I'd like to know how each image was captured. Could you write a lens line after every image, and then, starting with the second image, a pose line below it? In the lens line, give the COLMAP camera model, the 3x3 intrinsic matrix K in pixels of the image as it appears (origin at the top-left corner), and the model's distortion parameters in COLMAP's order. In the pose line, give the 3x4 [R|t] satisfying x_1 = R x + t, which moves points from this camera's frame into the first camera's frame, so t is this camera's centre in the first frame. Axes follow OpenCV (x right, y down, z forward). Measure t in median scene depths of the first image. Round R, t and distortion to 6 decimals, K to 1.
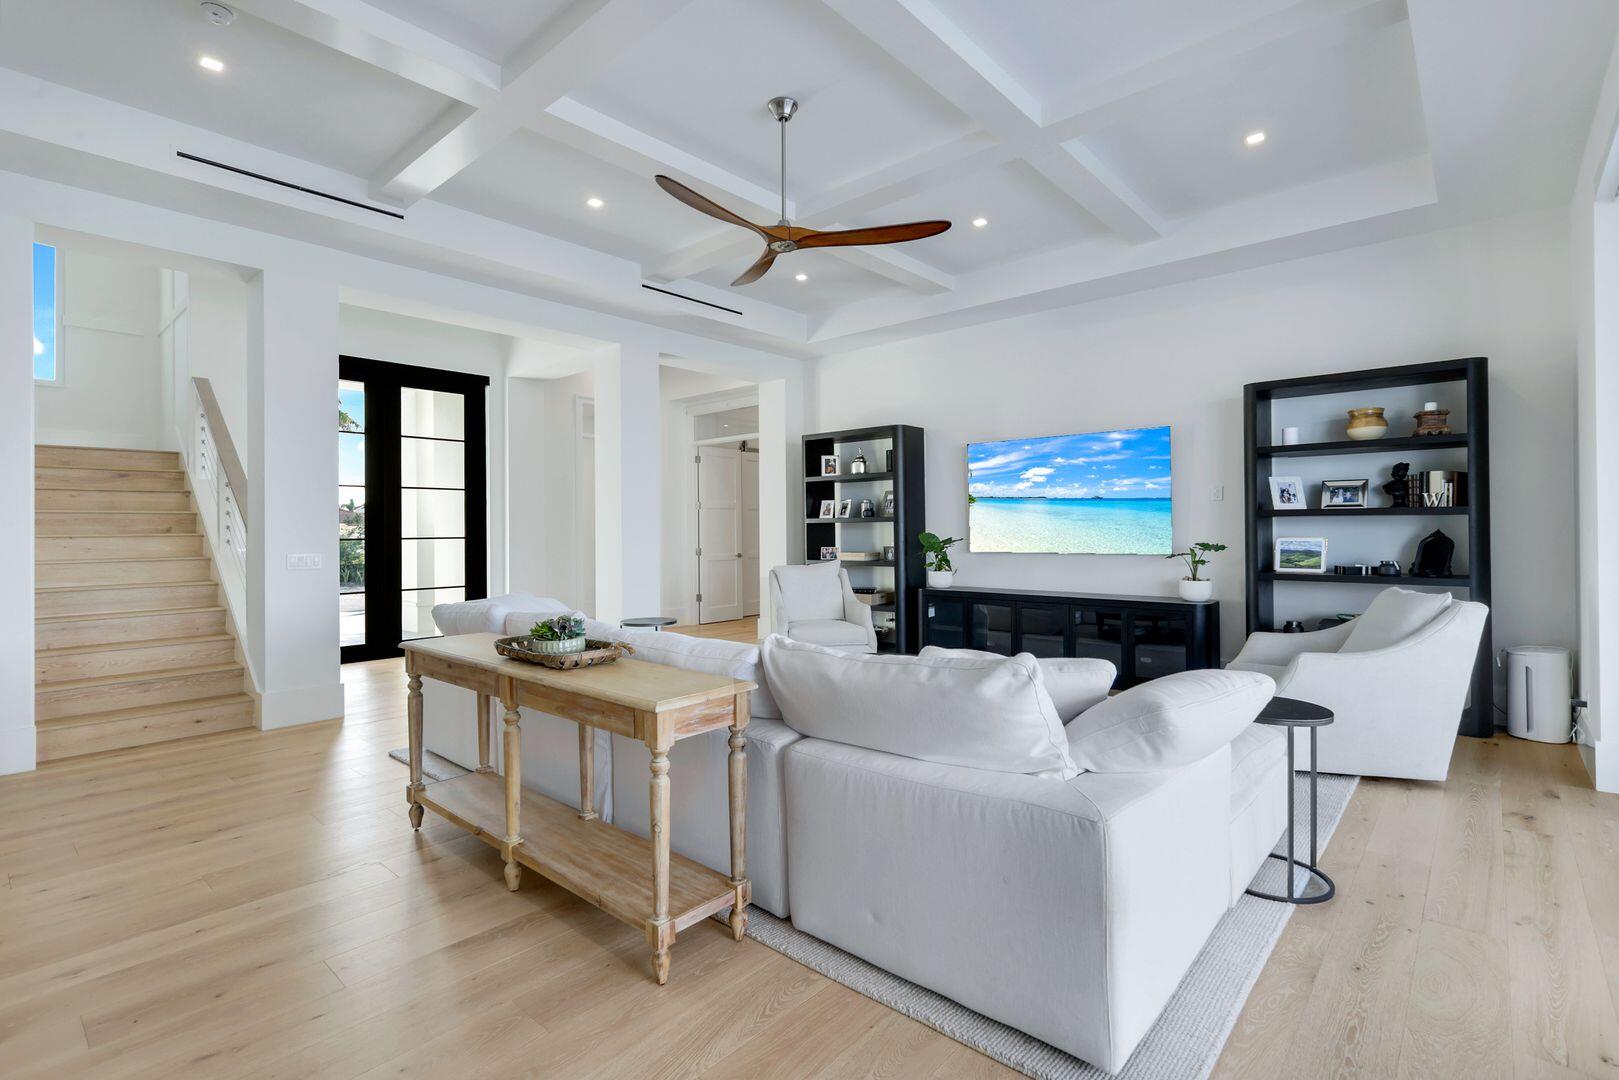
lens RADIAL K [[723.8, 0, 847.6], [0, 723.8, 534.1], [0, 0, 1]] dist [-0.002882, -0.000920]
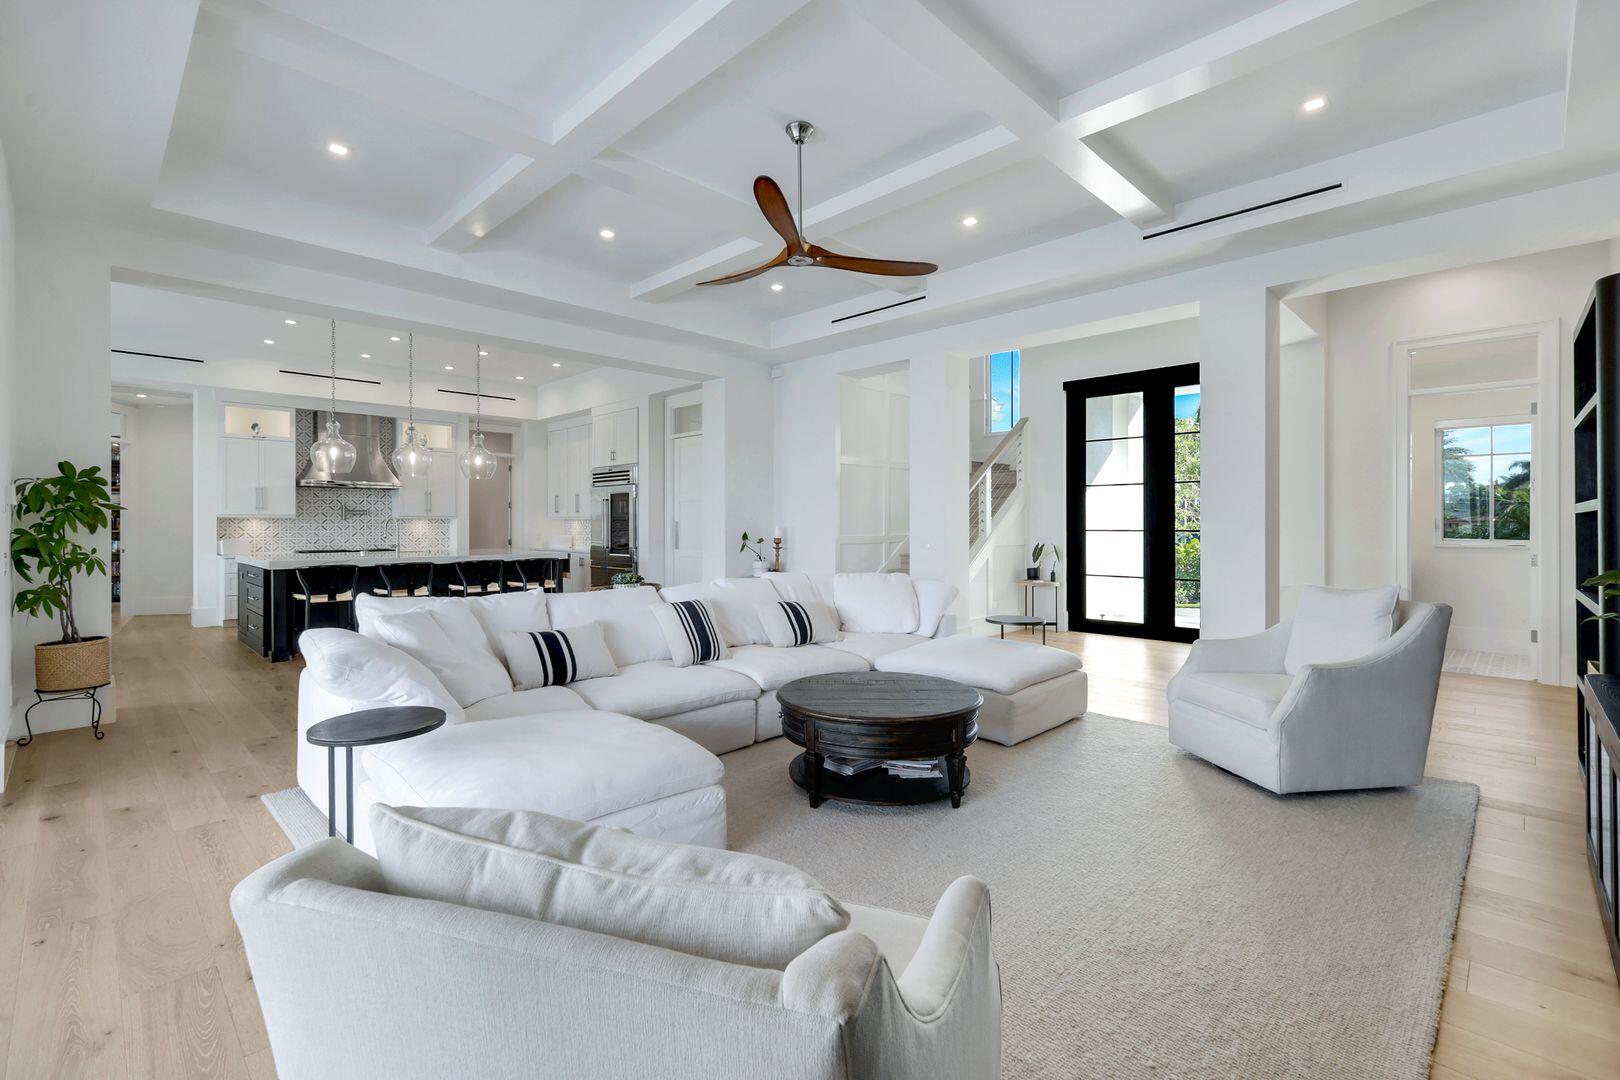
lens RADIAL K [[724.2, 0, 809.7], [0, 724.2, 532.3], [0, 0, 1]] dist [-0.002882, -0.000920]
pose [[-0.060485, 0.007851, -0.998138, 3.473003], [-0.004637, 0.999956, 0.008146, 0.017273], [0.998158, 0.005122, -0.060446, 3.779620]]
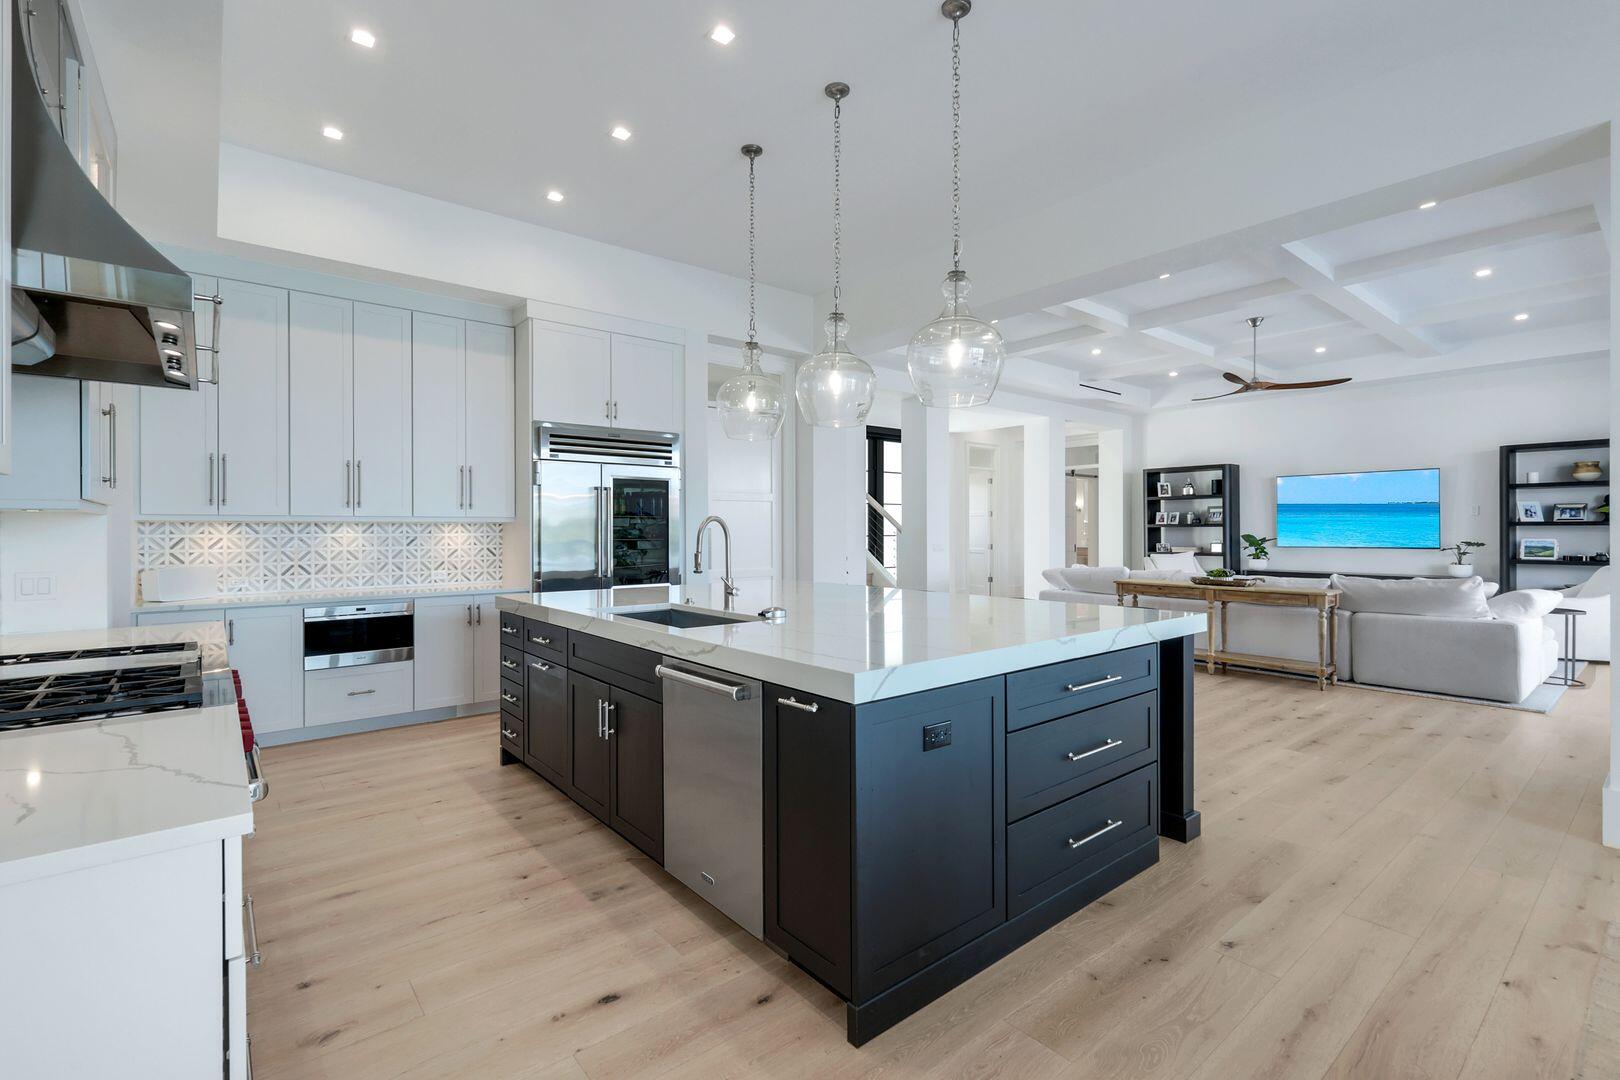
lens RADIAL K [[724.2, 0, 805.2], [0, 724.2, 538.2], [0, 0, 1]] dist [-0.002882, -0.000920]
pose [[0.986094, 0.007049, -0.166038, -0.722483], [-0.006028, 0.999960, 0.006650, 0.002906], [0.166078, -0.005557, 0.986097, -0.867215]]
